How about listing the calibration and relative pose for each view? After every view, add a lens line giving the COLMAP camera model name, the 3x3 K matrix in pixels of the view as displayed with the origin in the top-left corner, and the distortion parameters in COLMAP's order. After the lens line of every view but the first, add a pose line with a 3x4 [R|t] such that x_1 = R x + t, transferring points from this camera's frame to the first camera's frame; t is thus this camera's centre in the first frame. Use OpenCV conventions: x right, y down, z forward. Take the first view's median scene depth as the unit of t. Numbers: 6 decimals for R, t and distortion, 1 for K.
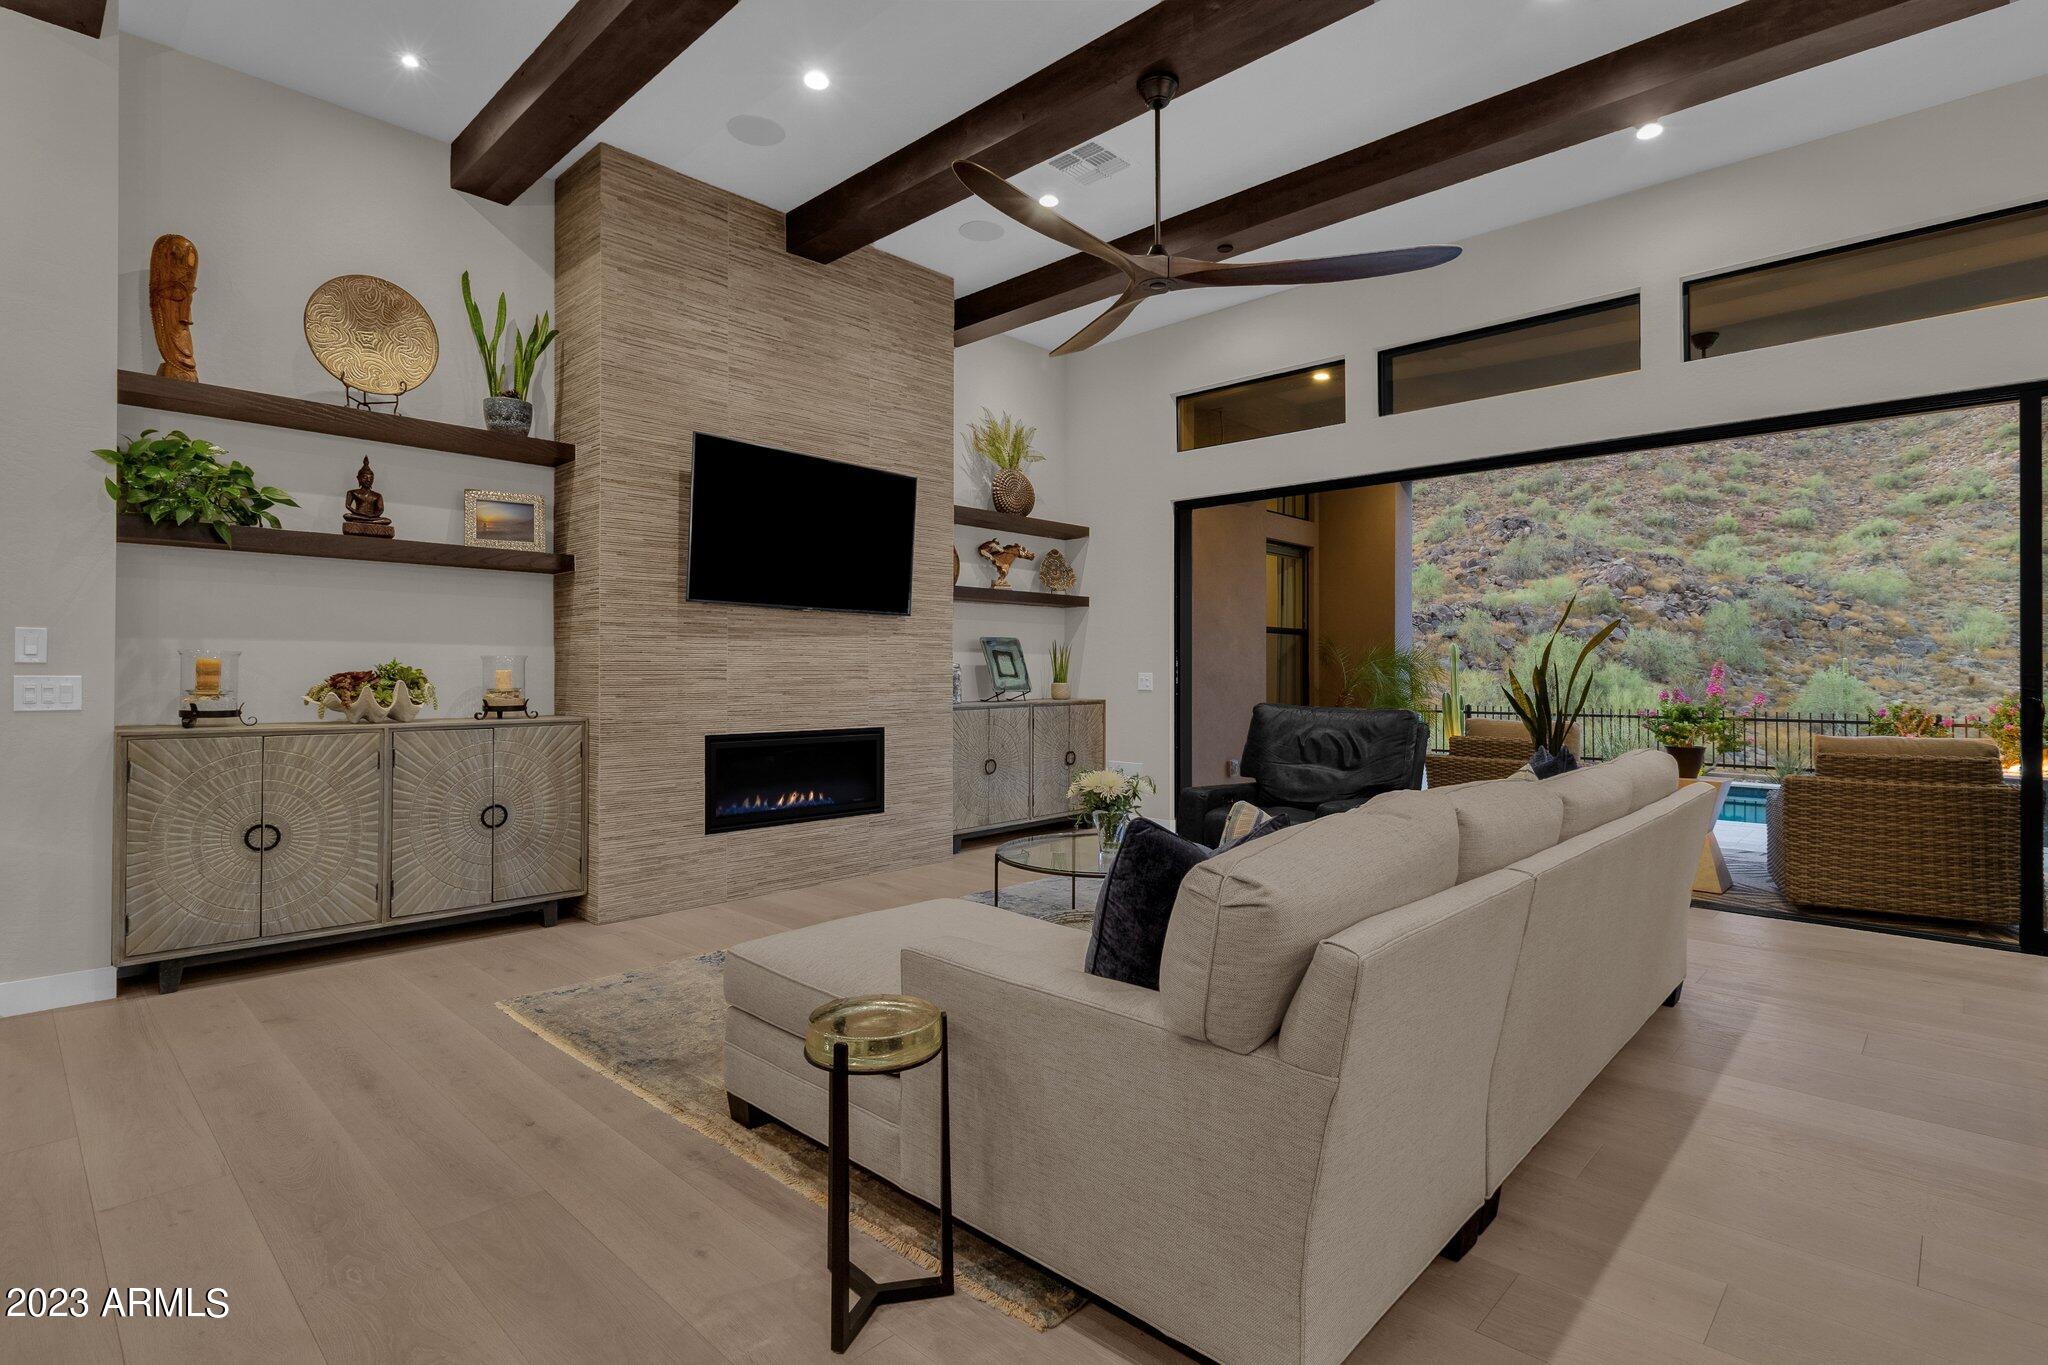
lens RADIAL K [[1000.1, 0, 1026.3], [0, 1000.1, 670.5], [0, 0, 1]] dist [-0.002116, -0.001267]
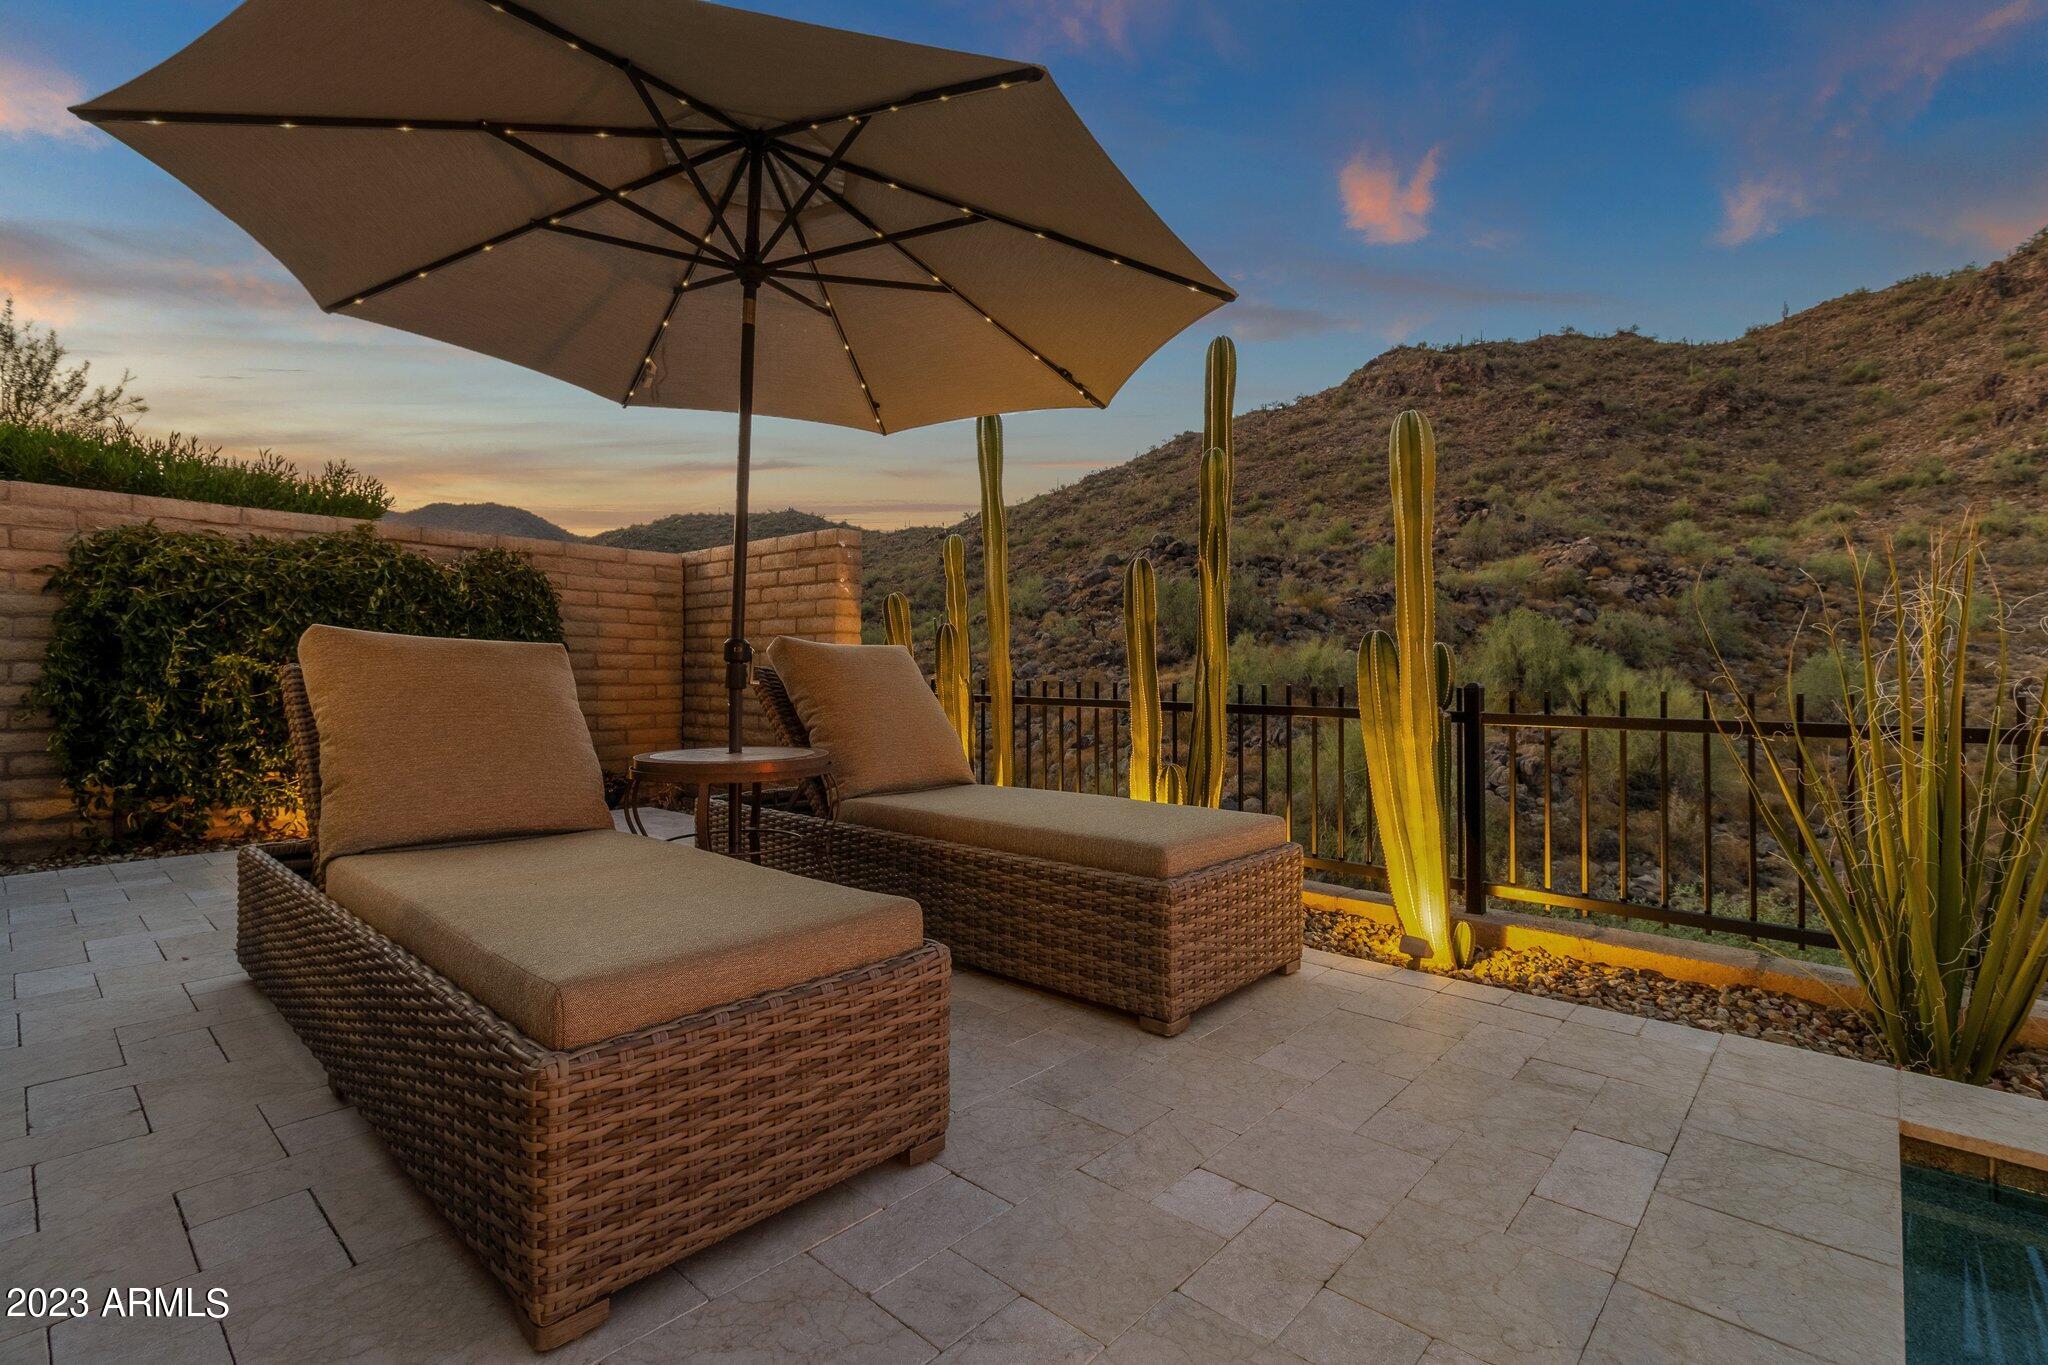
lens RADIAL K [[934.7, 0, 1031.0], [0, 934.7, 674.8], [0, 0, 1]] dist [0.003077, -0.000255]
pose [[0.999792, -0.001133, 0.020360, 0.063217], [0.000842, 0.999897, 0.014310, 0.005593], [-0.020374, -0.014290, 0.999690, 0.149055]]
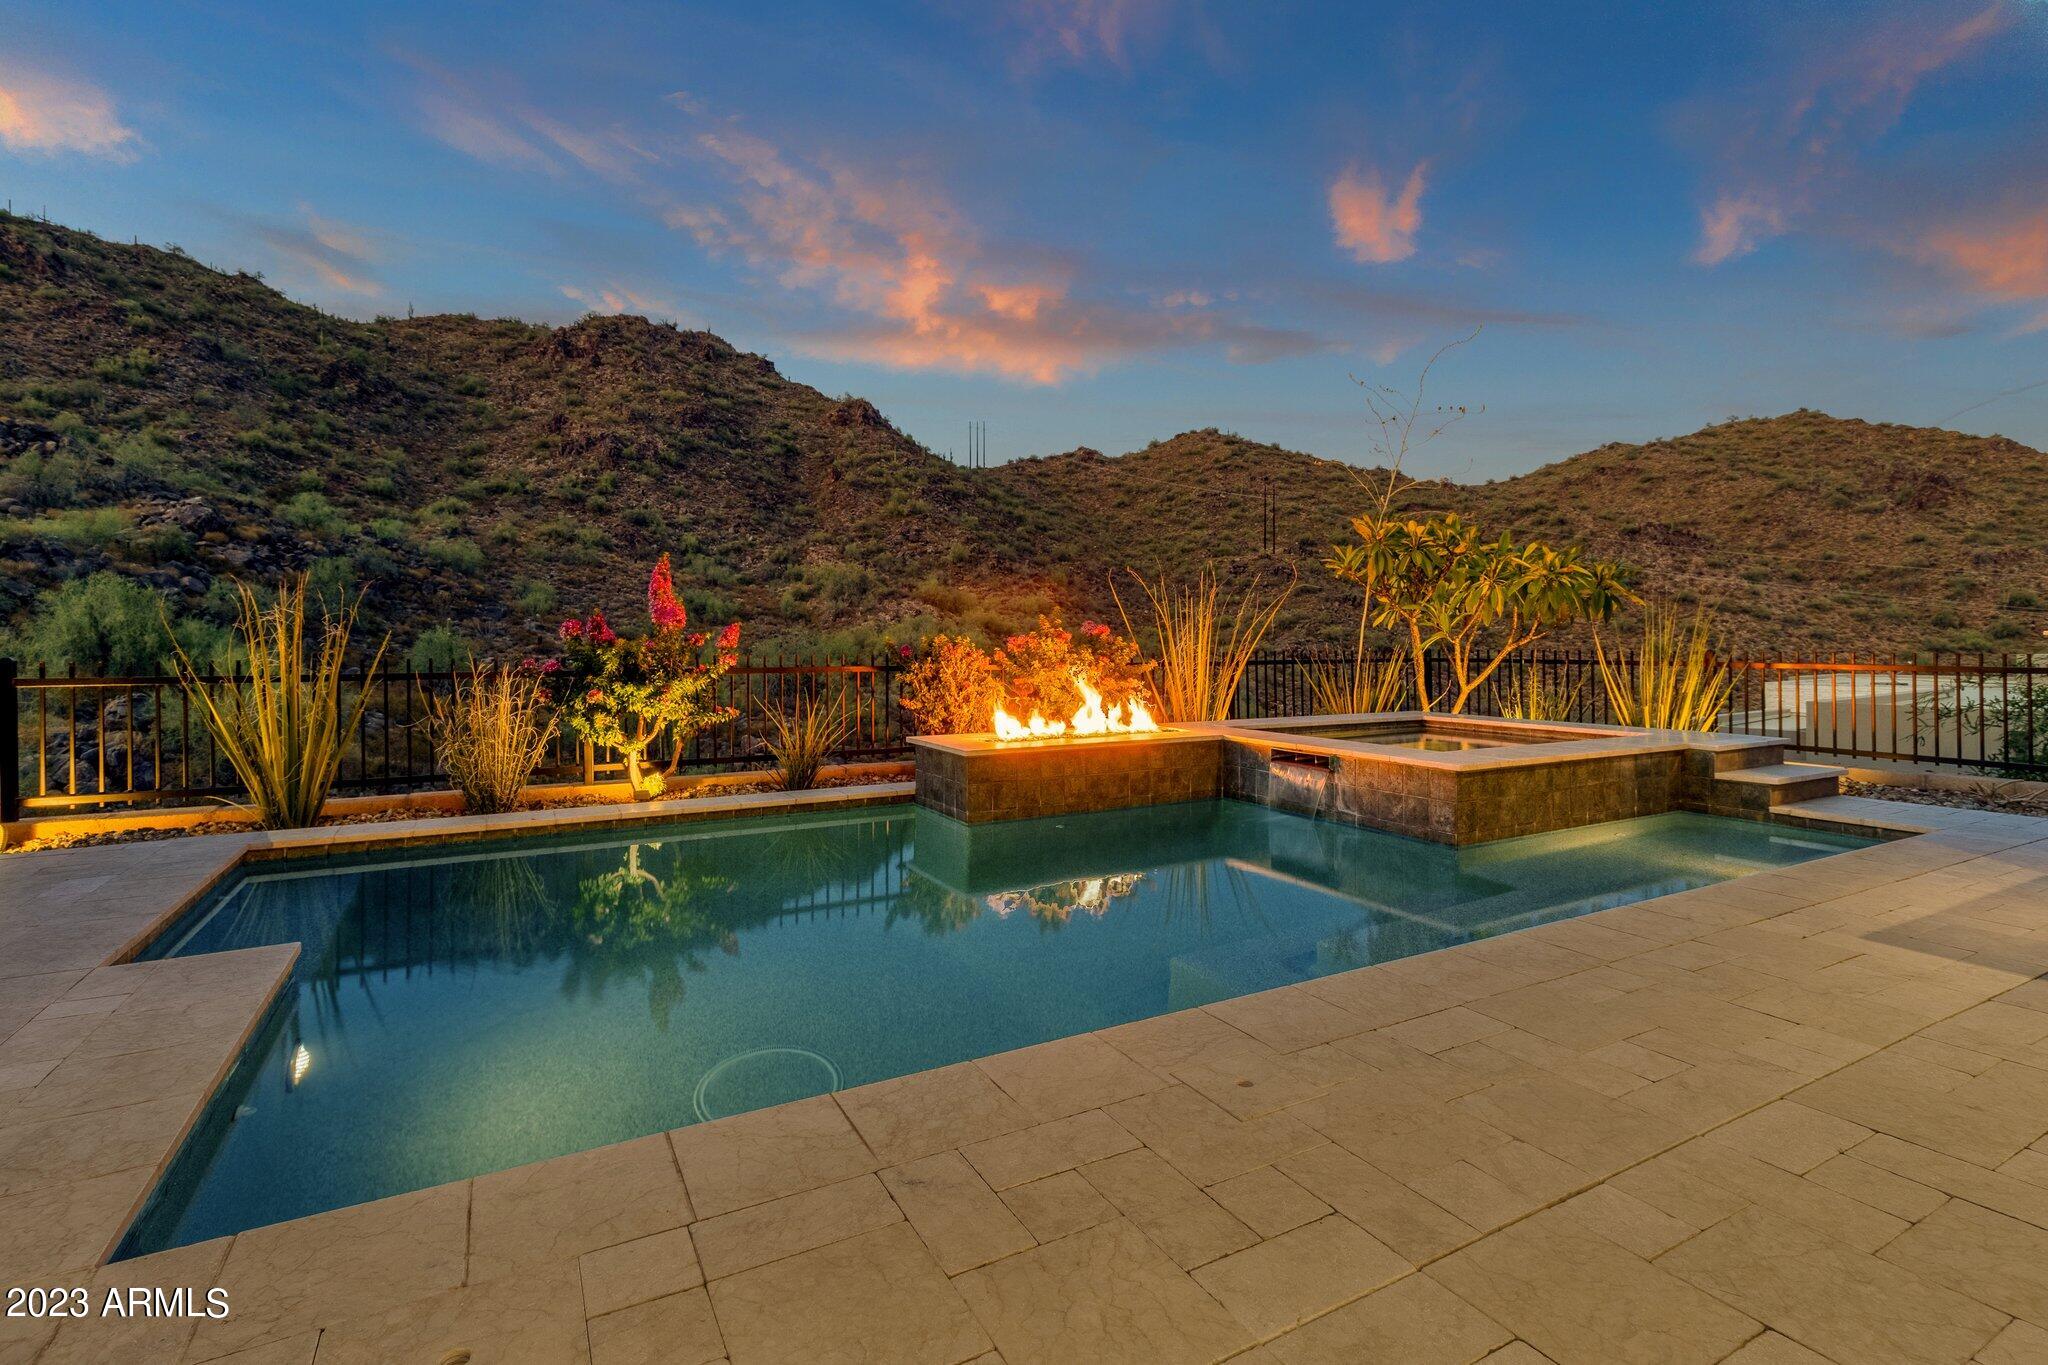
lens RADIAL K [[953.4, 0, 1025.9], [0, 953.4, 636.3], [0, 0, 1]] dist [0.003197, 0.000044]
pose [[0.300048, 0.002631, 0.953921, 0.045465], [-0.003180, 0.999993, -0.001758, 0.005215], [-0.953919, -0.002506, 0.300054, 0.111232]]
